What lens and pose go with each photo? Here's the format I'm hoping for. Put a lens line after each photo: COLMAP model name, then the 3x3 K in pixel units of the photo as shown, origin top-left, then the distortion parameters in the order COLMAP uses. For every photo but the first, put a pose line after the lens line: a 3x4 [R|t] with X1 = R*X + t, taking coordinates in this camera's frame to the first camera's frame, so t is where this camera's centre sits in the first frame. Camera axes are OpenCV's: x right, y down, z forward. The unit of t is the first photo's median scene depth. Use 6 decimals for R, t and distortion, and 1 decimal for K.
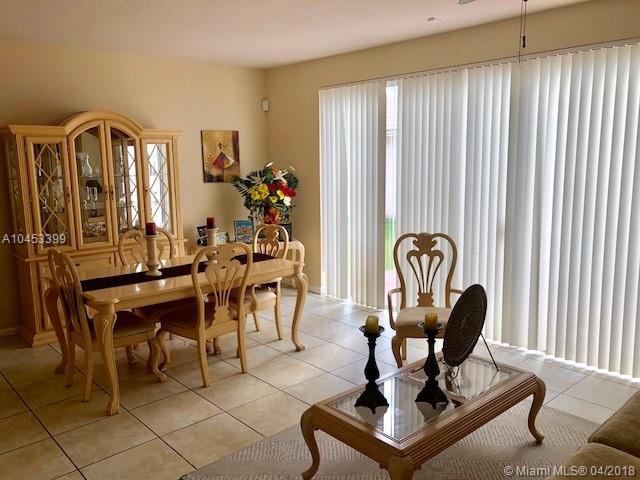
lens RADIAL K [[530.2, 0, 320.0], [0, 530.2, 240.0], [0, 0, 1]] dist [0.046876, -0.057888]
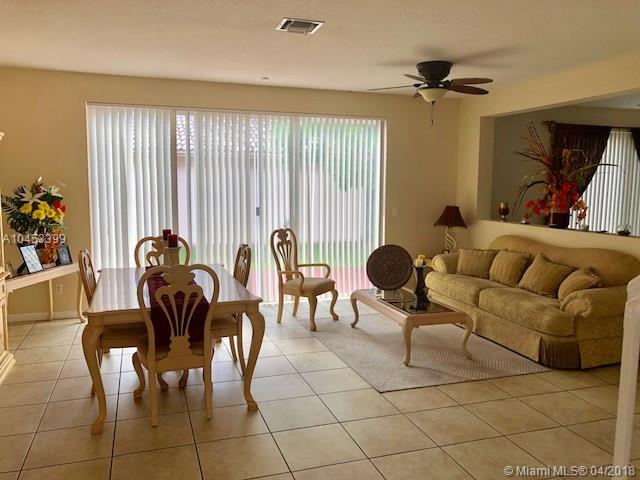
lens RADIAL K [[530.2, 0, 320.0], [0, 530.2, 240.0], [0, 0, 1]] dist [0.046876, -0.057888]
pose [[0.391296, -0.089235, 0.915928, -0.968883], [0.127441, 0.990952, 0.042099, -0.028288], [-0.911398, 0.100253, 0.399128, 0.317473]]
